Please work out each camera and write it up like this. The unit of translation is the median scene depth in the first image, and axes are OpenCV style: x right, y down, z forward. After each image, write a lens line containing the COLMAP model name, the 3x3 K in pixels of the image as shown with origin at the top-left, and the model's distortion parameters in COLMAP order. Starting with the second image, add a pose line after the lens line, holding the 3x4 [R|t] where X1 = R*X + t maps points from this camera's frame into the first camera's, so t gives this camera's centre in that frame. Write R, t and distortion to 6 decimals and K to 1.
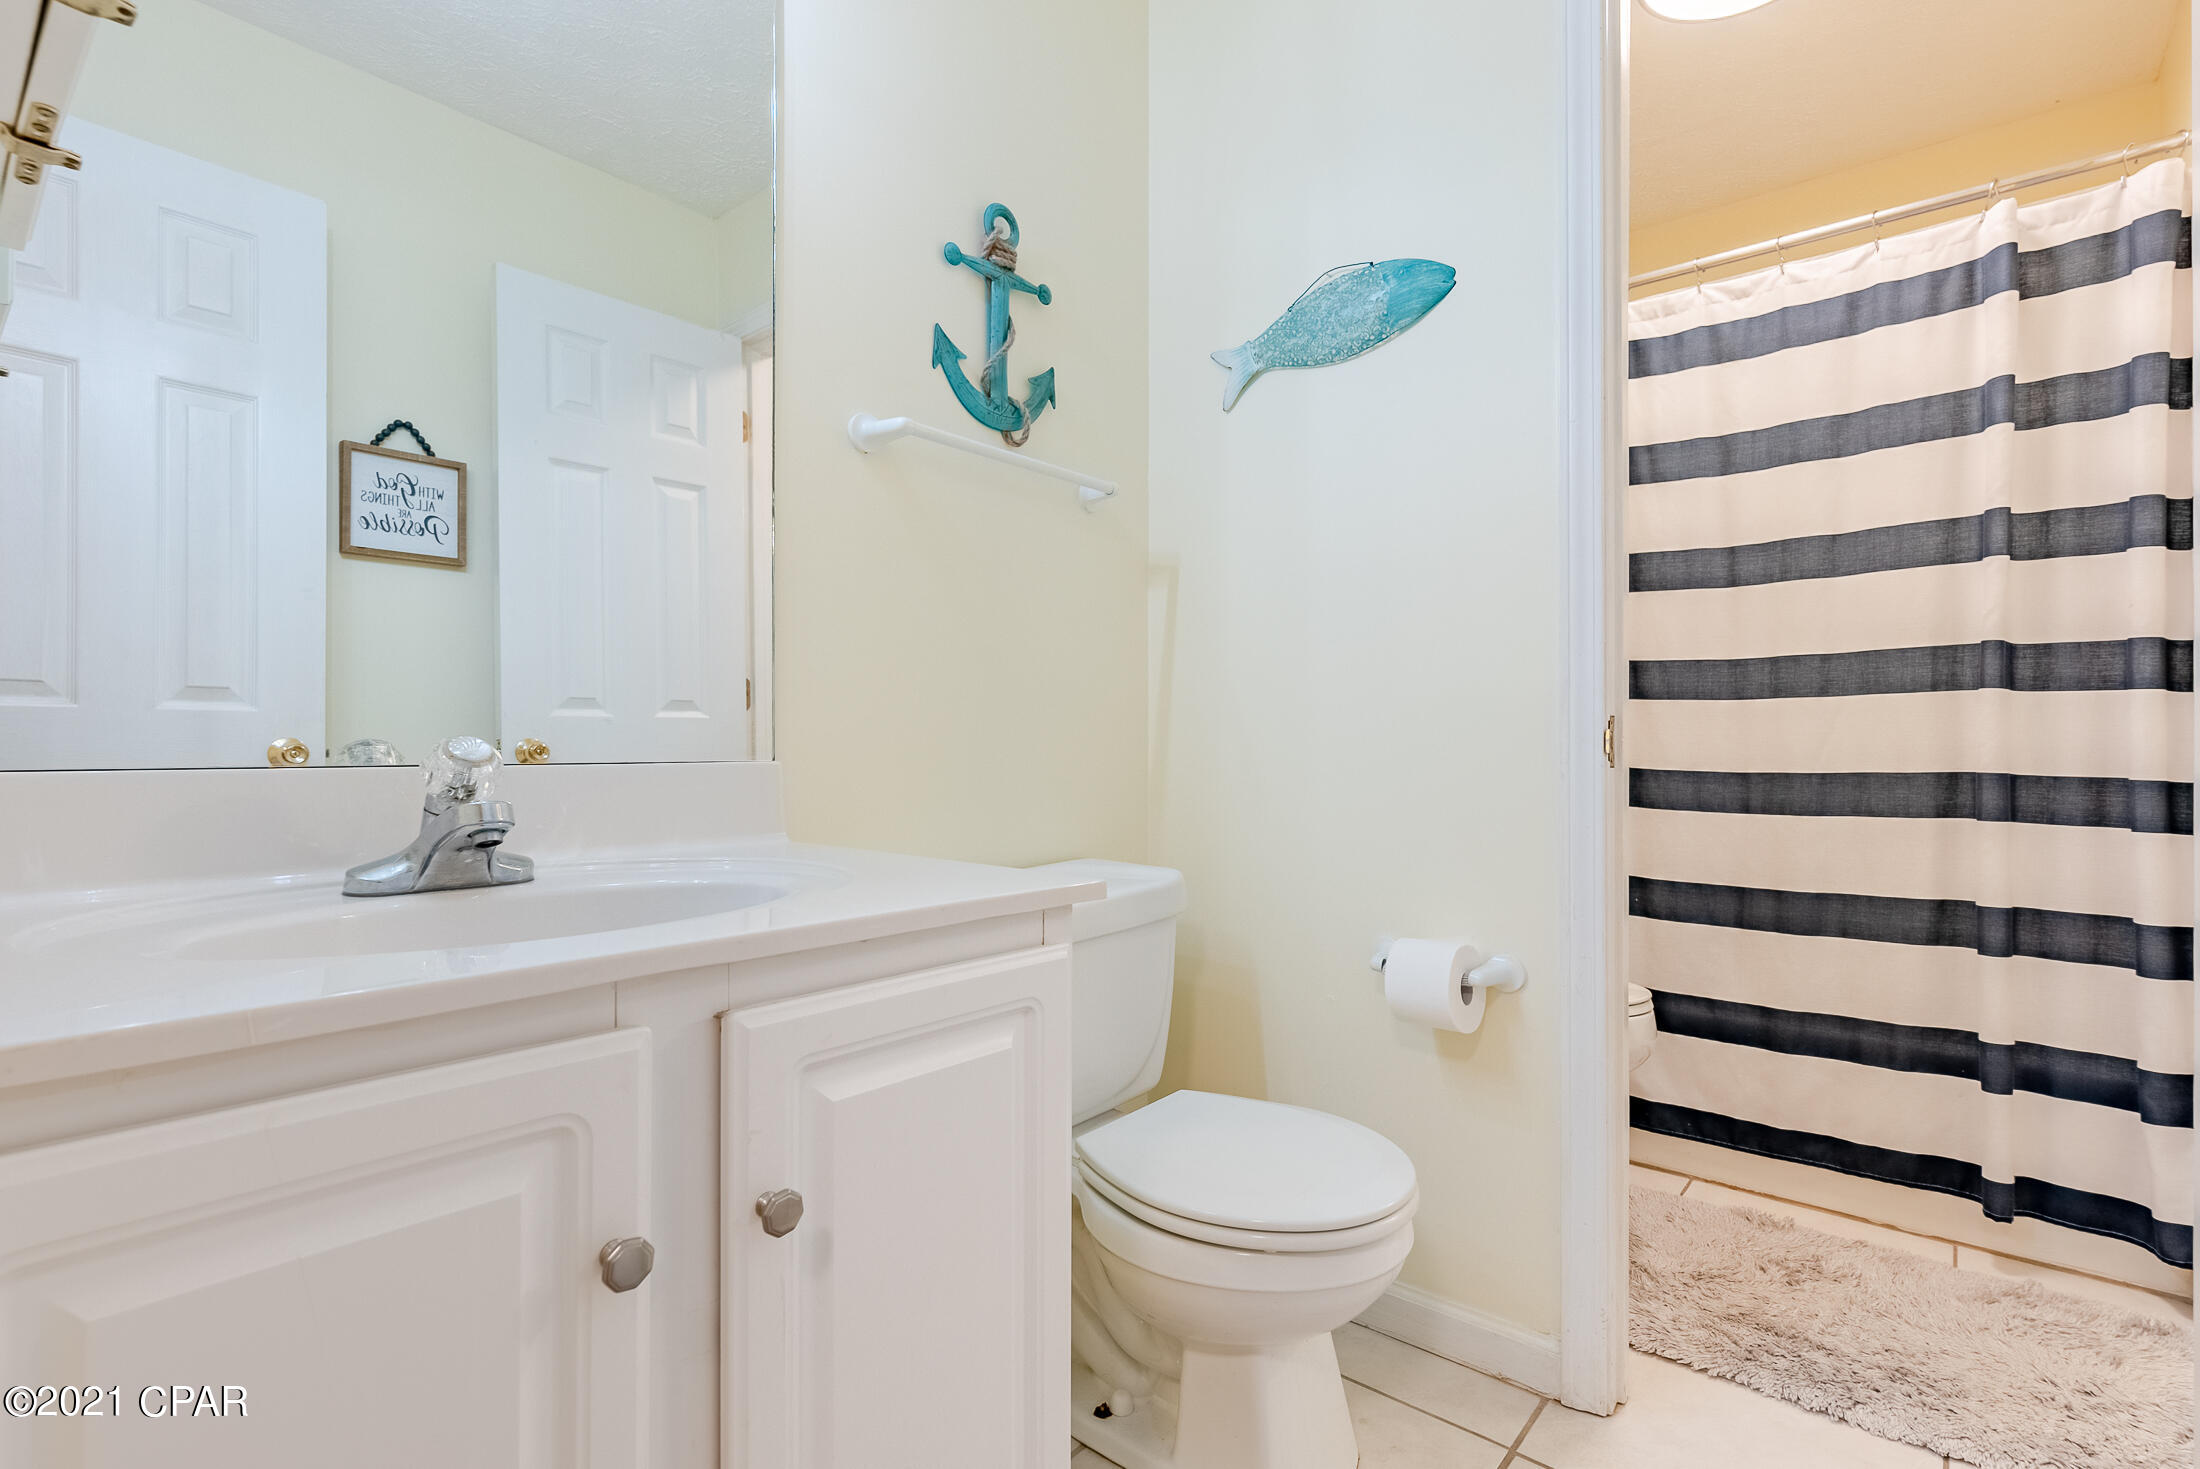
lens RADIAL K [[1011.4, 0, 1155.7], [0, 1011.4, 746.9], [0, 0, 1]] dist [-0.008080, 0.002434]
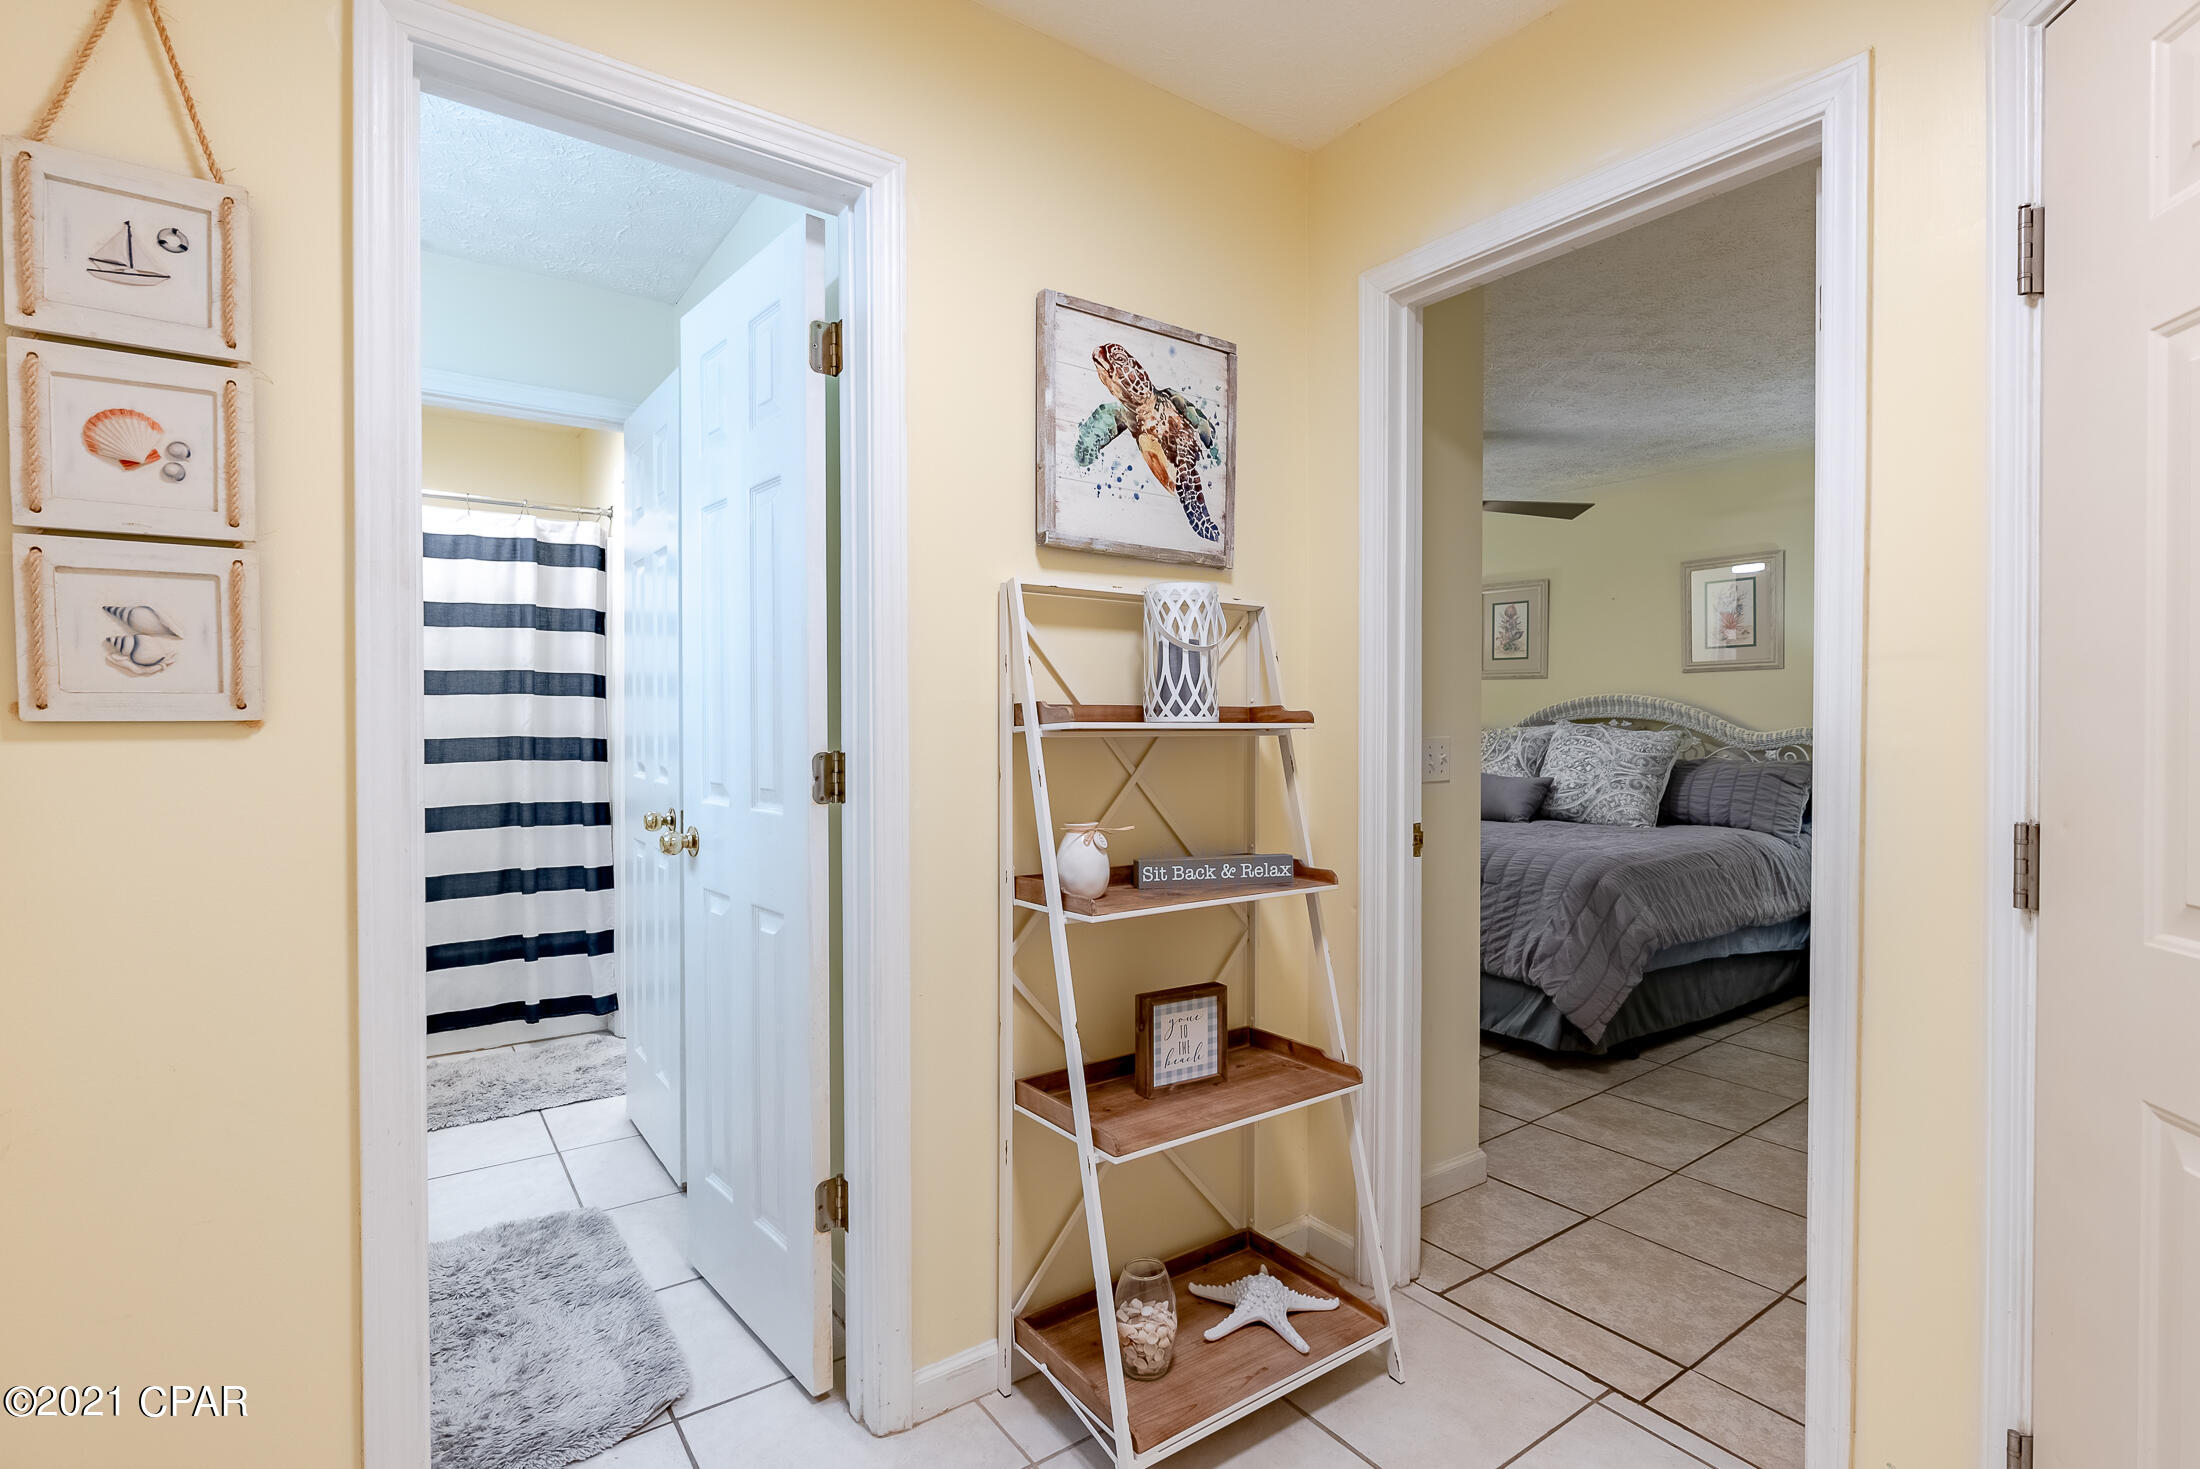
lens RADIAL K [[1011.4, 0, 1097.6], [0, 1011.4, 728.0], [0, 0, 1]] dist [-0.008080, 0.002434]
pose [[0.251875, -0.012721, 0.967676, -0.817378], [-0.003840, 0.999893, 0.014144, -0.154654], [-0.967752, -0.007278, 0.251799, -0.595708]]
